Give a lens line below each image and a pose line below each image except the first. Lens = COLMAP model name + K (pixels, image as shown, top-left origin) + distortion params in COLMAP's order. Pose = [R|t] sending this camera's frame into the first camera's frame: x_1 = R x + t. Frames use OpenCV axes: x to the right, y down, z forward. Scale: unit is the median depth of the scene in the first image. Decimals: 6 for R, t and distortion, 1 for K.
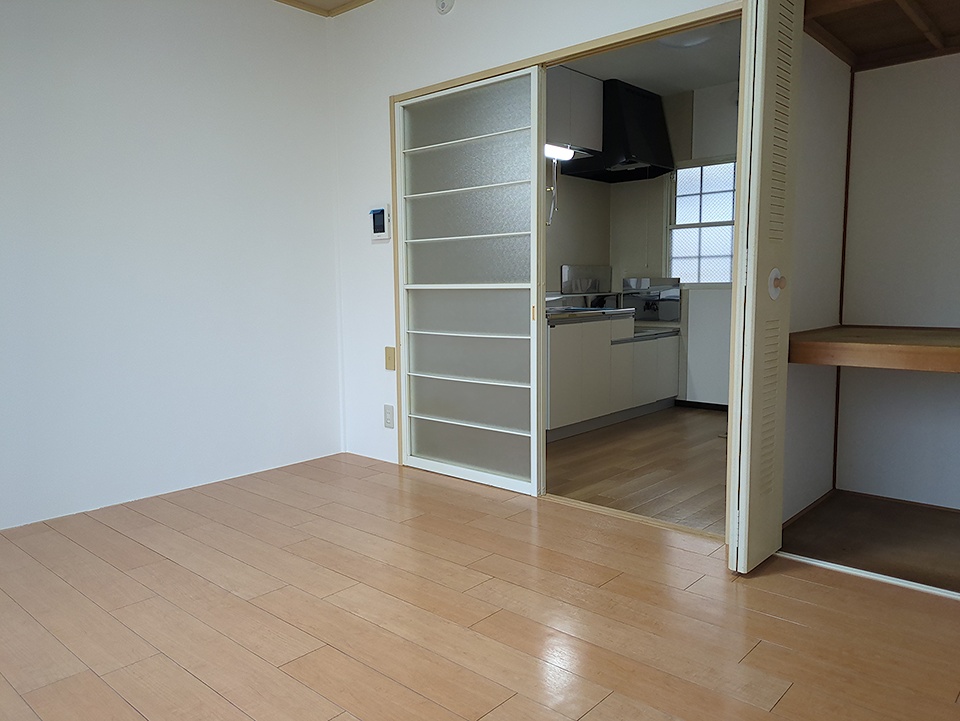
lens RADIAL K [[722.3, 0, 471.1], [0, 722.3, 364.8], [0, 0, 1]] dist [0.050169, -0.039362]
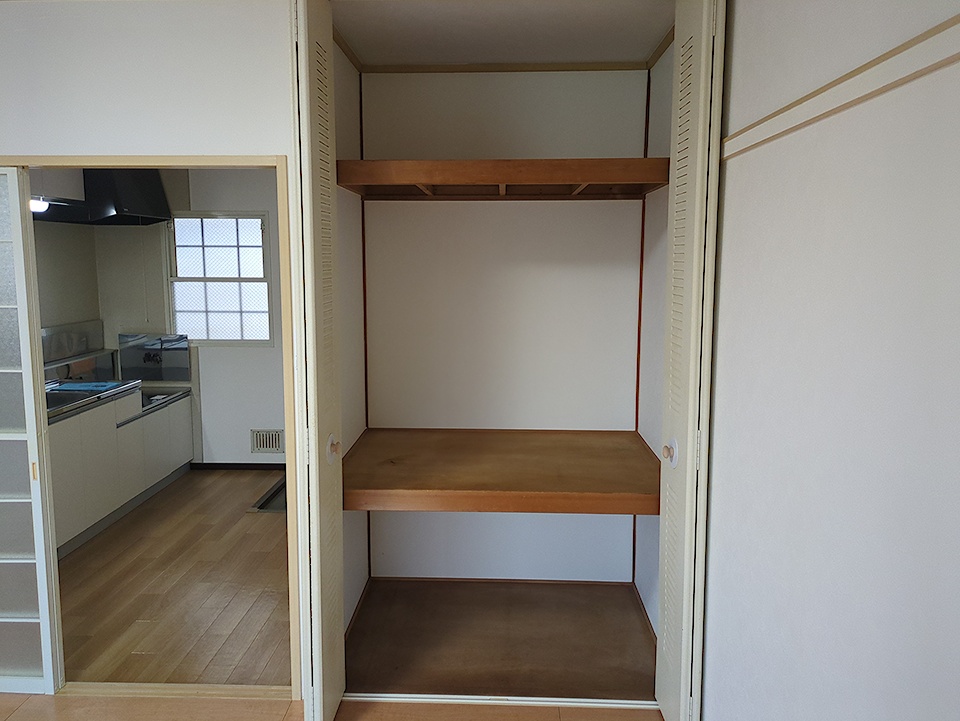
lens RADIAL K [[722.3, 0, 484.2], [0, 722.3, 343.9], [0, 0, 1]] dist [0.050169, -0.039362]
pose [[0.762464, -0.066397, 0.643615, -0.024627], [0.060958, 0.997668, 0.030709, -0.113293], [-0.644153, 0.015819, 0.764733, 0.036147]]
